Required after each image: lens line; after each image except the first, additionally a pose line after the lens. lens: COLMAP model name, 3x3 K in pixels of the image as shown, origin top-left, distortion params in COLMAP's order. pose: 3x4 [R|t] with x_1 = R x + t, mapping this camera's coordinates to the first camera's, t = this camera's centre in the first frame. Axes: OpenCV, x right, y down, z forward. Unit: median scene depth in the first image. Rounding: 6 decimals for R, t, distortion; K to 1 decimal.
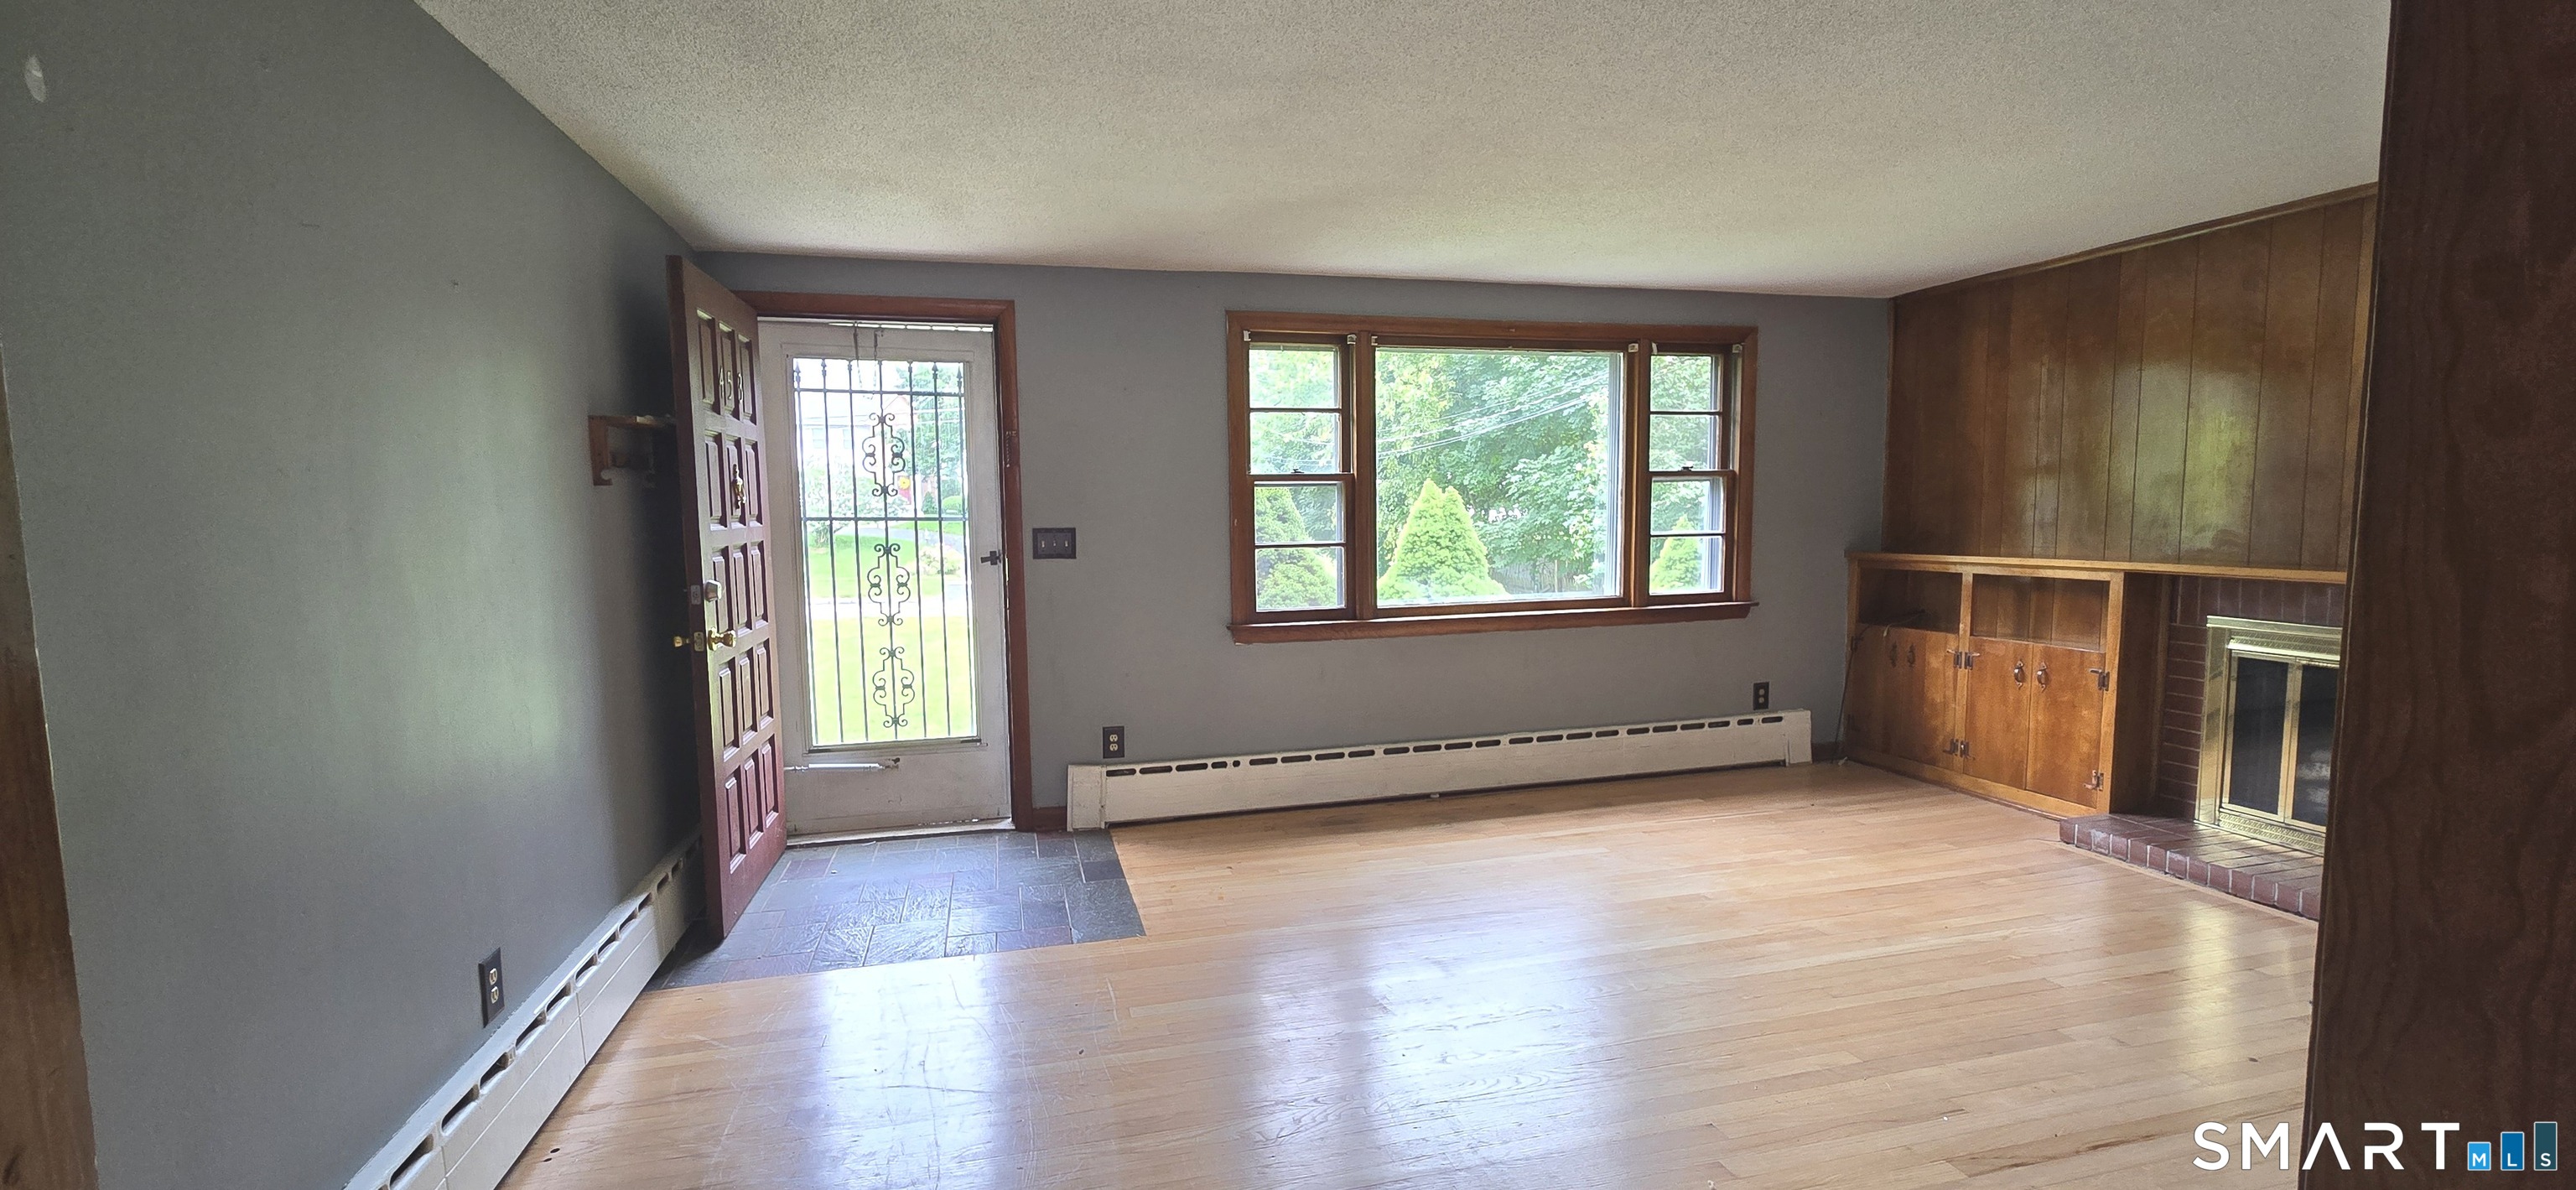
lens RADIAL K [[1058.1, 0, 1267.7], [0, 1058.1, 607.1], [0, 0, 1]] dist [0.002941, 0.000615]
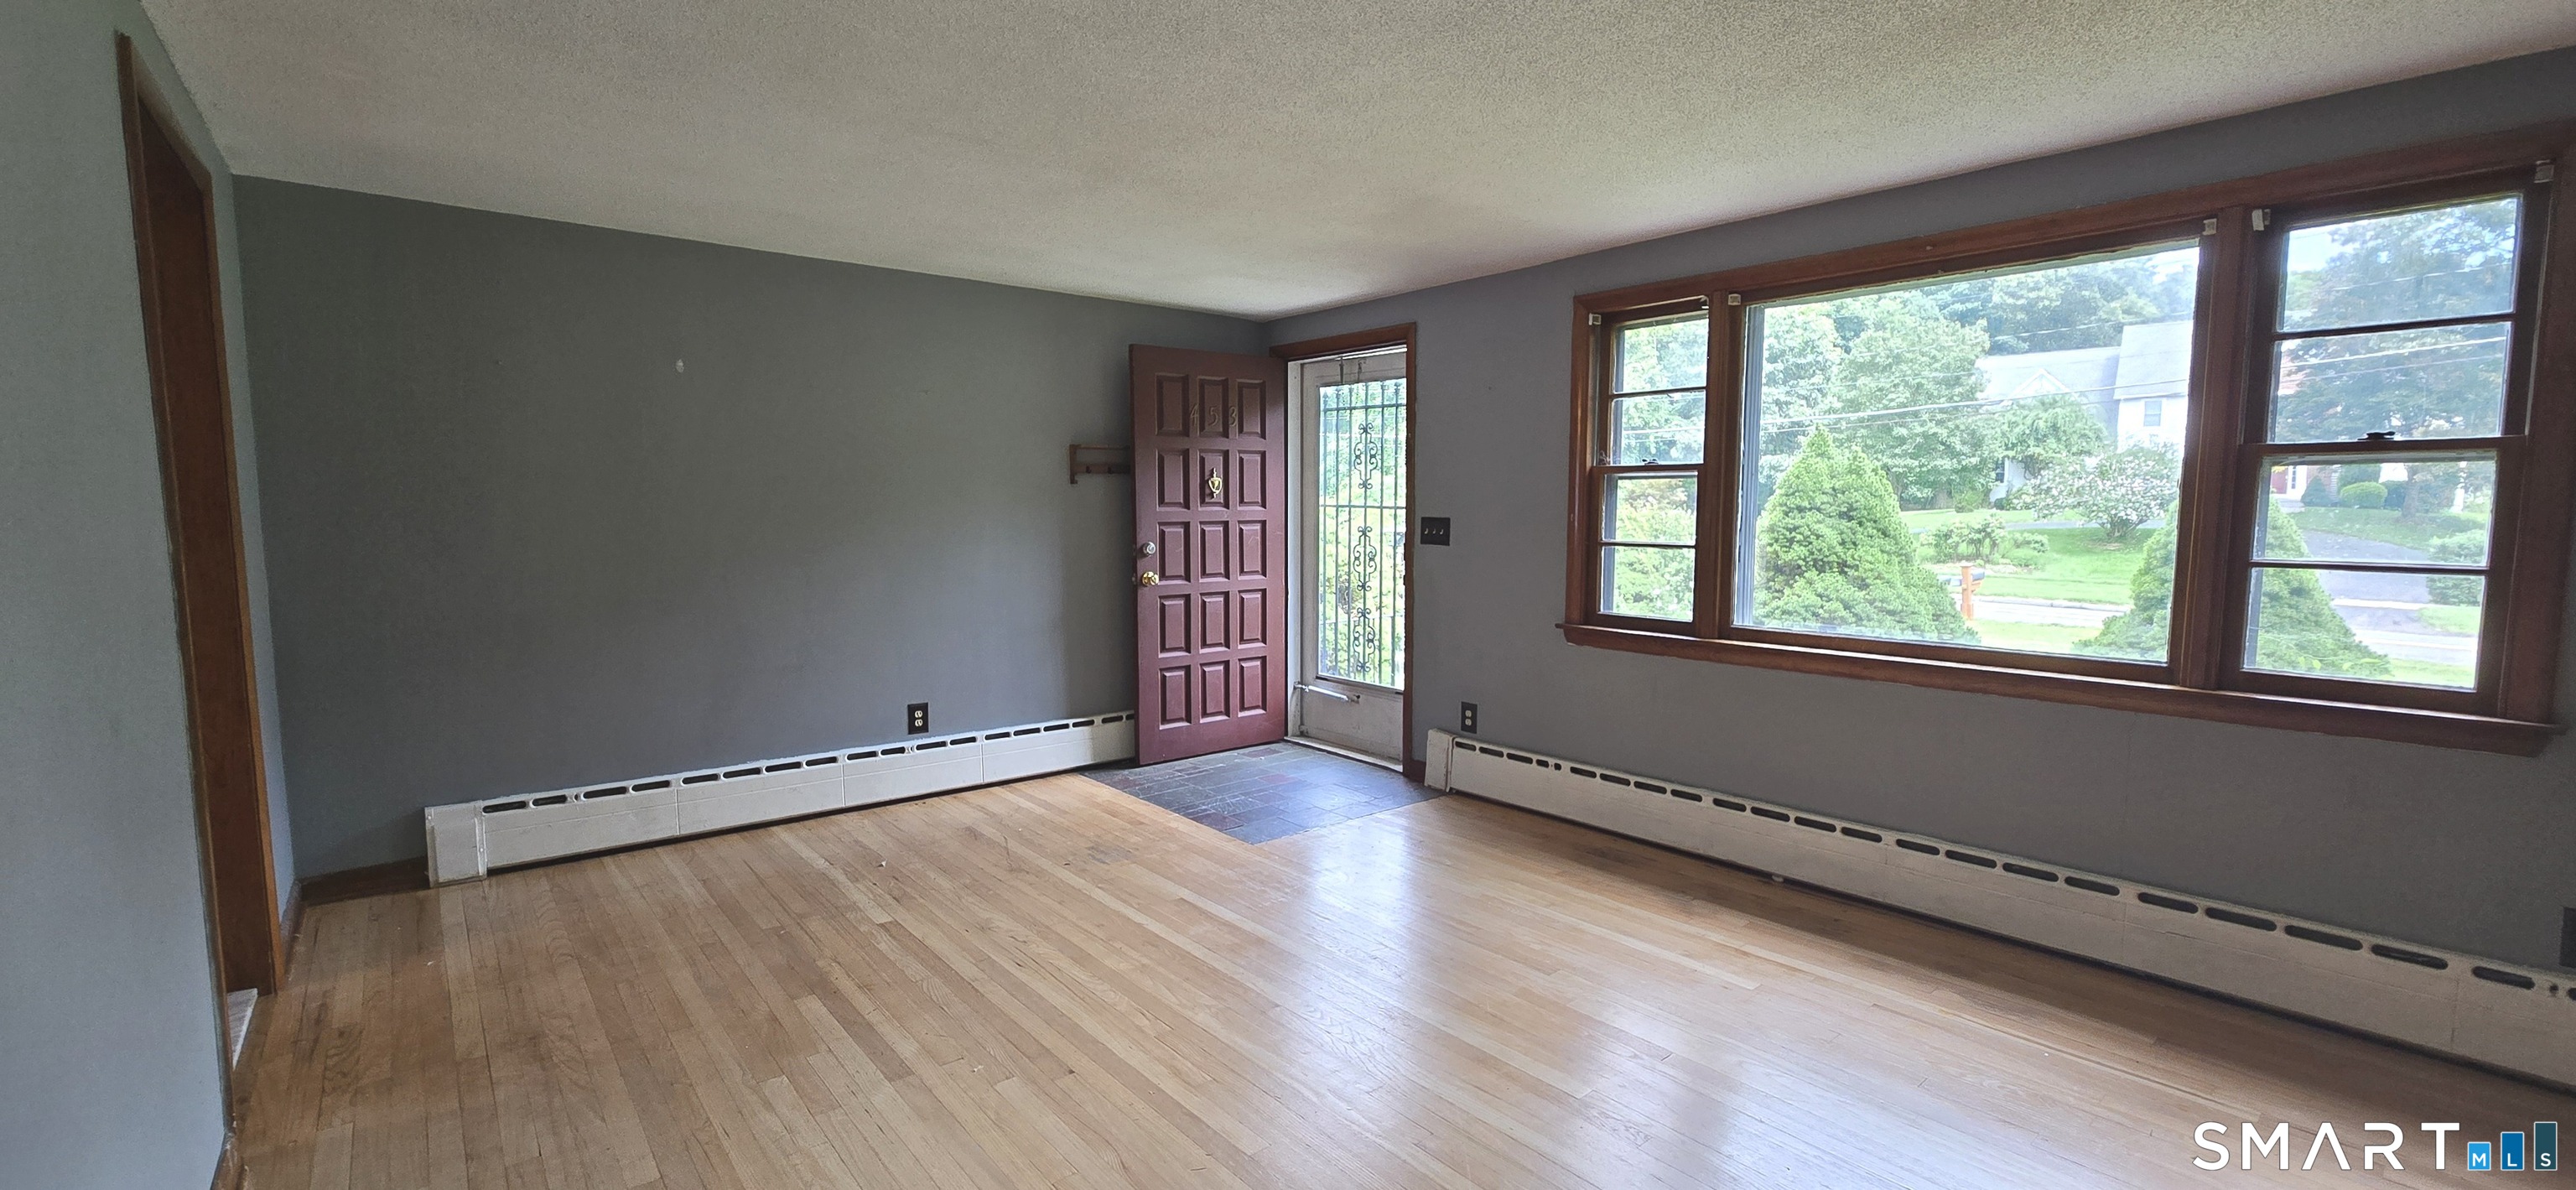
lens RADIAL K [[1058.1, 0, 1276.2], [0, 1058.1, 602.4], [0, 0, 1]] dist [0.002941, 0.000615]
pose [[0.421522, 0.097644, -0.901546, 0.720663], [-0.093061, 0.993595, 0.064103, -0.039316], [0.902030, 0.056878, 0.427909, 0.350544]]
